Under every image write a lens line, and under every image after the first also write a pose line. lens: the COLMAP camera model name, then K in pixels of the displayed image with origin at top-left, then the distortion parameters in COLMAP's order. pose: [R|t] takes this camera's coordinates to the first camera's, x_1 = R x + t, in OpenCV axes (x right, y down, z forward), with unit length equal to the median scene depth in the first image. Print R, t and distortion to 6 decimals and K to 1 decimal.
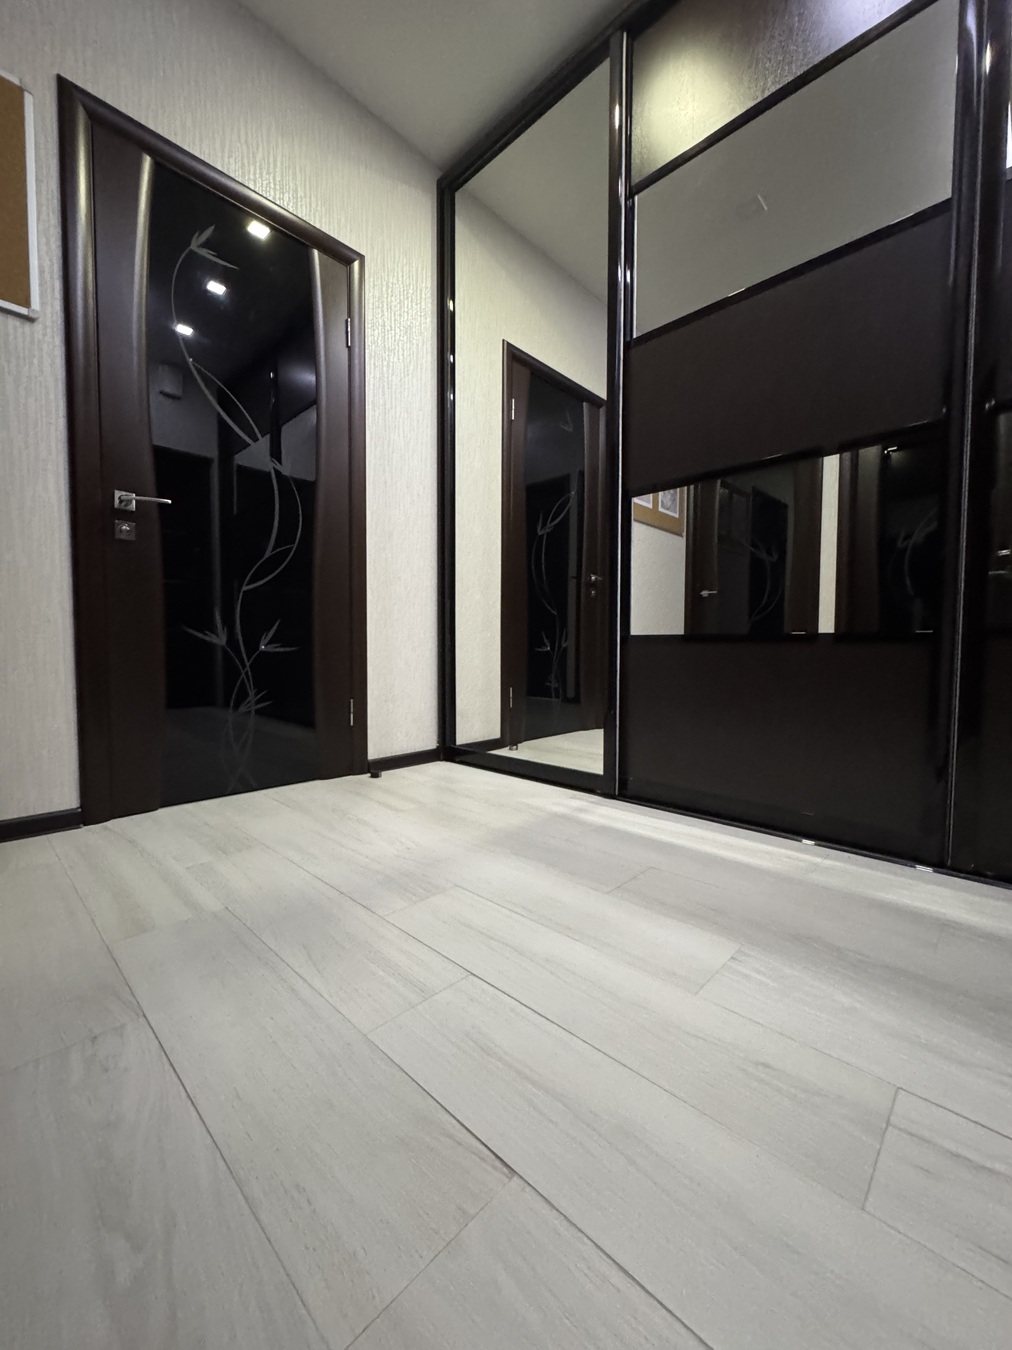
lens RADIAL K [[540.9, 0, 507.5], [0, 540.9, 672.9], [0, 0, 1]] dist [-0.000208, 0.001113]
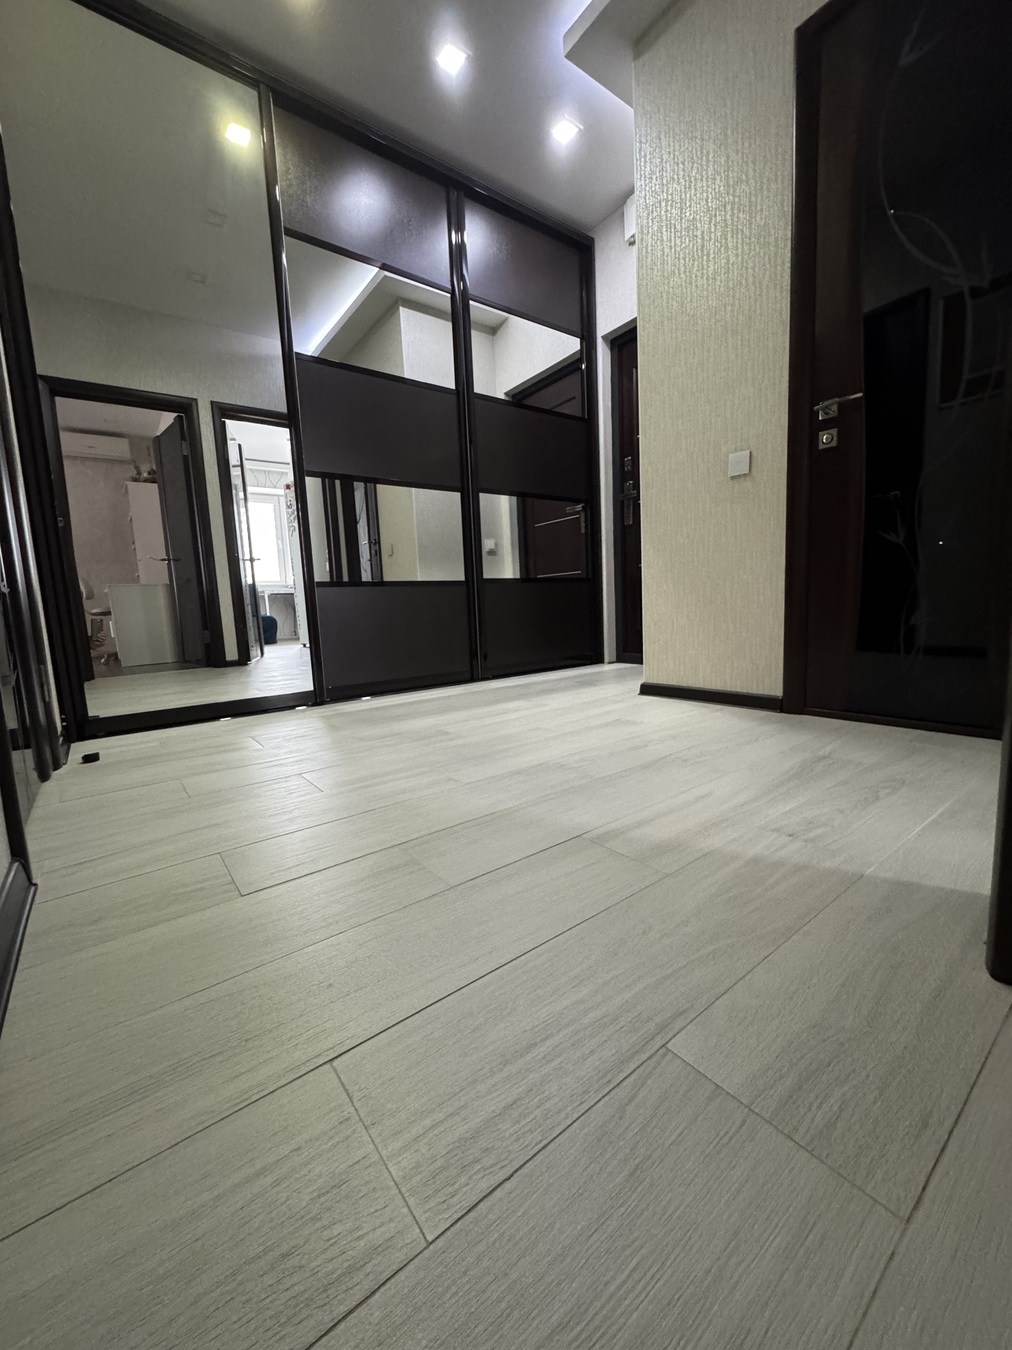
lens RADIAL K [[540.9, 0, 513.4], [0, 540.9, 667.2], [0, 0, 1]] dist [-0.000208, 0.001113]
pose [[-0.154508, 0.129747, -0.979435, 0.413989], [0.006672, 0.991454, 0.130287, 0.023357], [0.987969, 0.013595, -0.154053, 0.560019]]
